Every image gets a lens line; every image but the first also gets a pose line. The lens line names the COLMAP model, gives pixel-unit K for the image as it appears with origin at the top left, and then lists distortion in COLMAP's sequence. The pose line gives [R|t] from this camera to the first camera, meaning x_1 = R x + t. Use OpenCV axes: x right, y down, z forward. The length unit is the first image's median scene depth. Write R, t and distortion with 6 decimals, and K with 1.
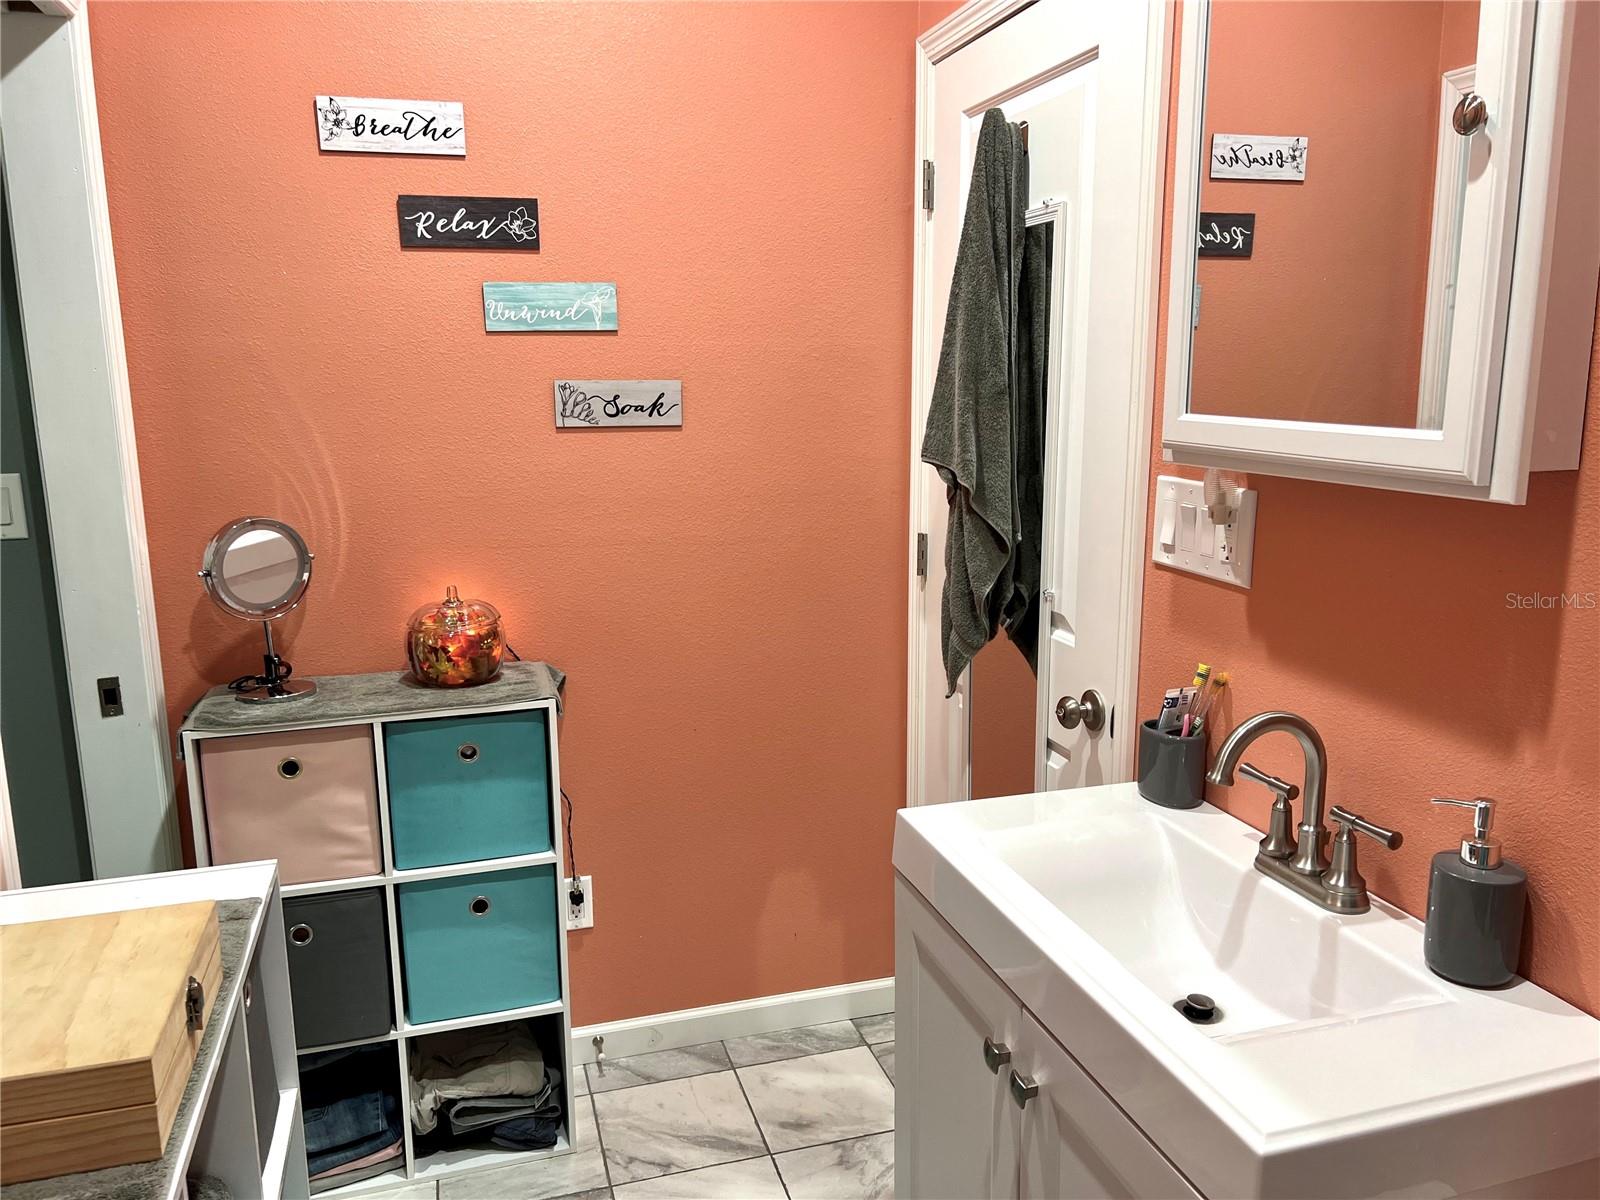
lens RADIAL K [[1176.4, 0, 797.9], [0, 1176.4, 599.3], [0, 0, 1]] dist [0.099218, -0.128455]
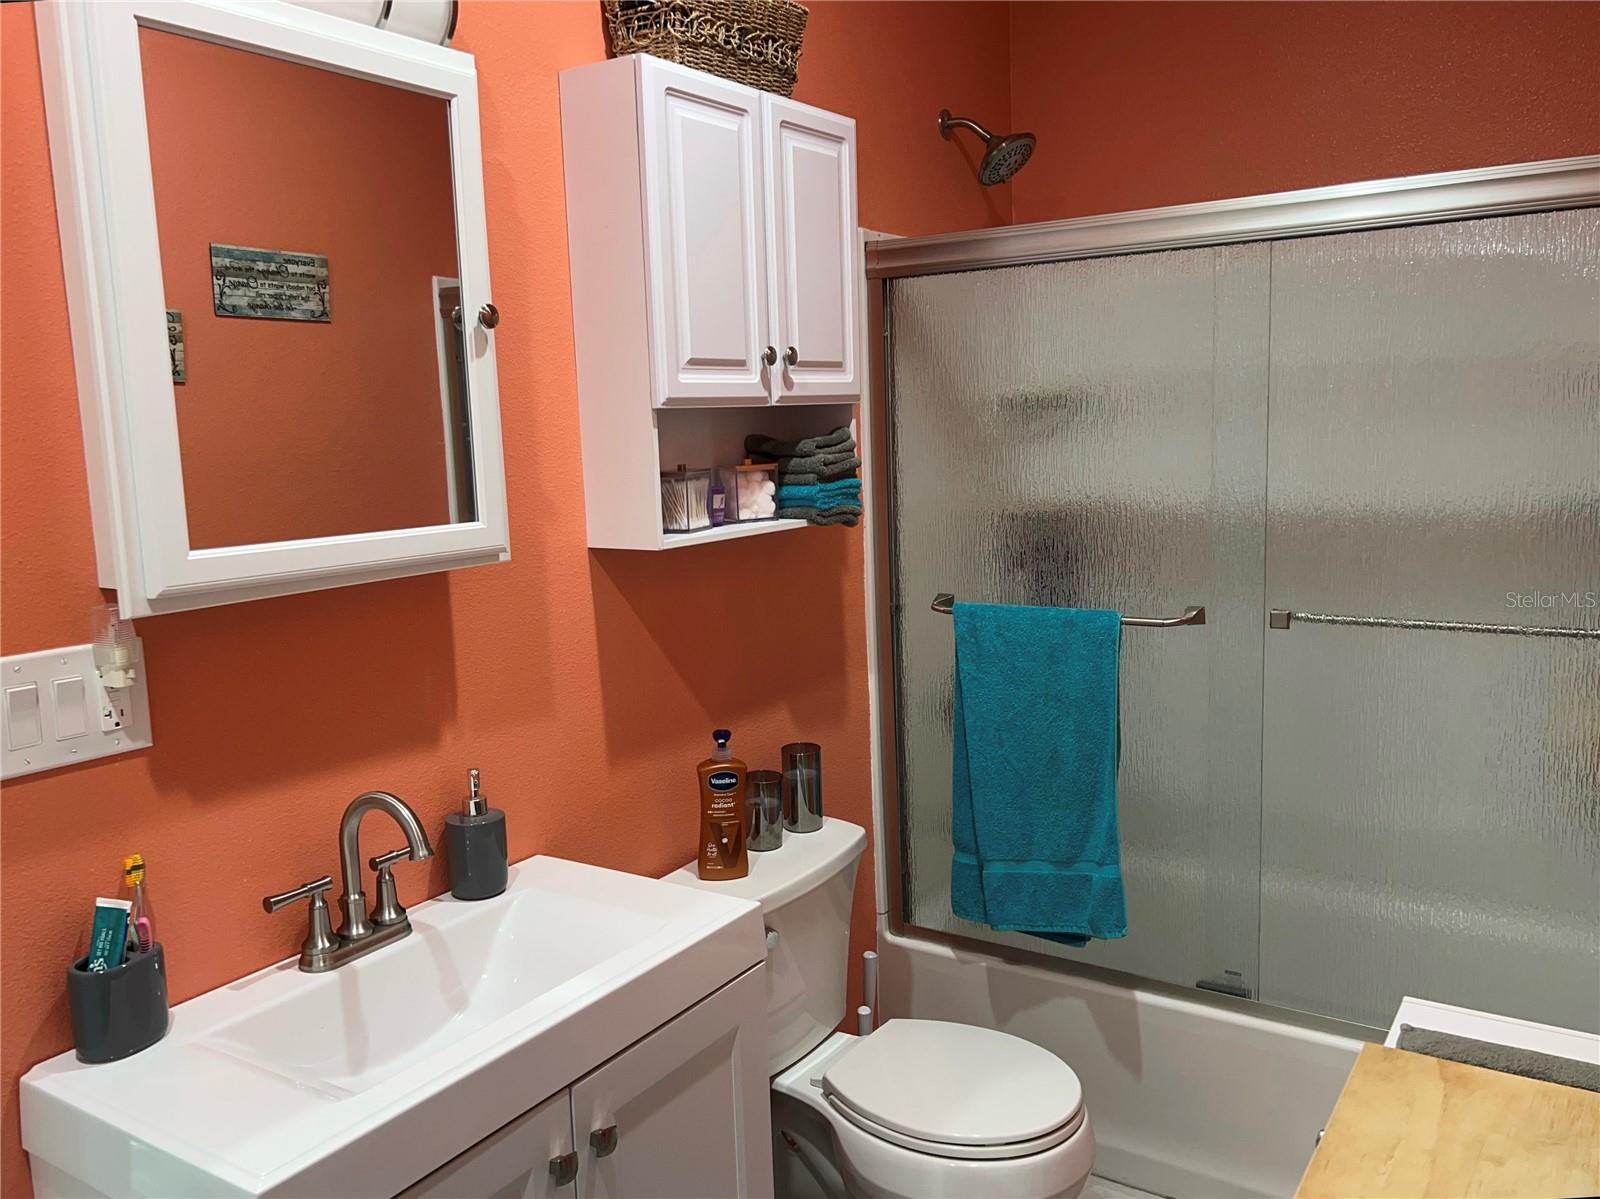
lens RADIAL K [[1176.4, 0, 797.9], [0, 1176.4, 598.8], [0, 0, 1]] dist [0.099218, -0.128455]
pose [[-0.601835, -0.099077, 0.792451, -0.602831], [0.189129, 0.946366, 0.261957, -0.253873], [-0.775902, 0.307530, -0.550818, 1.082849]]
